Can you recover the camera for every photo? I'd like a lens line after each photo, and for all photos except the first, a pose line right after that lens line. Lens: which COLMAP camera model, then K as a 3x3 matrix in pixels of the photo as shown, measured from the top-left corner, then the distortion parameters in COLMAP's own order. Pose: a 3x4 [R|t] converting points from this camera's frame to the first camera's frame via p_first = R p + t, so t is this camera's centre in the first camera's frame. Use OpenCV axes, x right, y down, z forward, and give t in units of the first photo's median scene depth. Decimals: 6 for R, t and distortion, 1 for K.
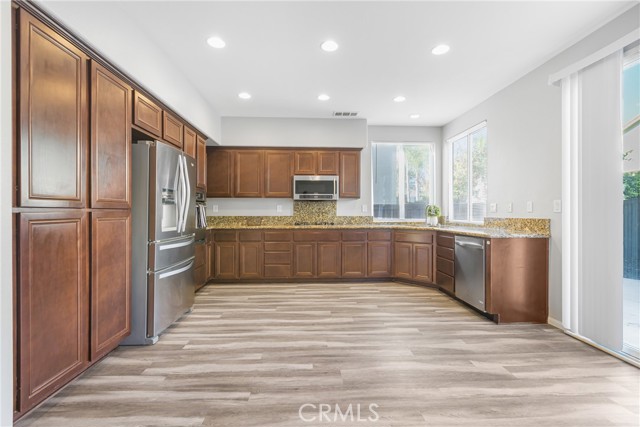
lens RADIAL K [[291.4, 0, 326.0], [0, 291.4, 212.5], [0, 0, 1]] dist [0.001653, -0.001676]
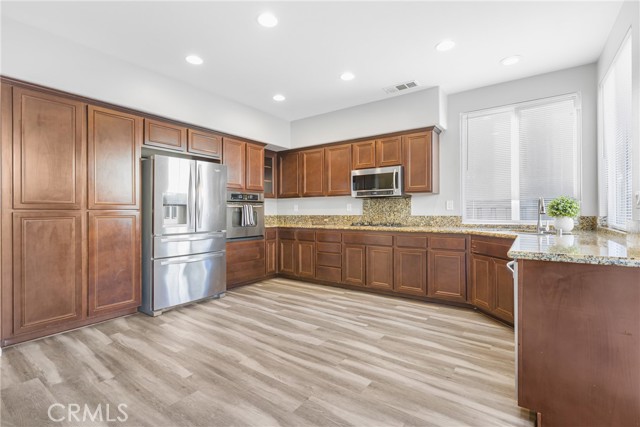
lens RADIAL K [[291.4, 0, 322.9], [0, 291.4, 212.3], [0, 0, 1]] dist [0.001653, -0.001676]
pose [[0.780800, -0.003993, -0.624769, 0.445688], [0.004539, 0.999989, -0.000719, 0.003119], [0.624765, -0.002275, 0.780810, 0.275284]]
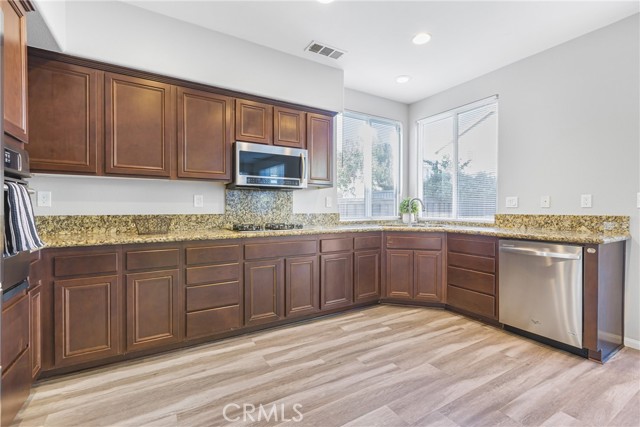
lens RADIAL K [[291.4, 0, 332.3], [0, 291.4, 211.2], [0, 0, 1]] dist [0.001653, -0.001676]
pose [[0.885664, -0.003511, 0.464313, -0.239677], [-0.000566, 0.999963, 0.008641, 0.001450], [-0.464326, -0.007916, 0.885629, 0.487028]]
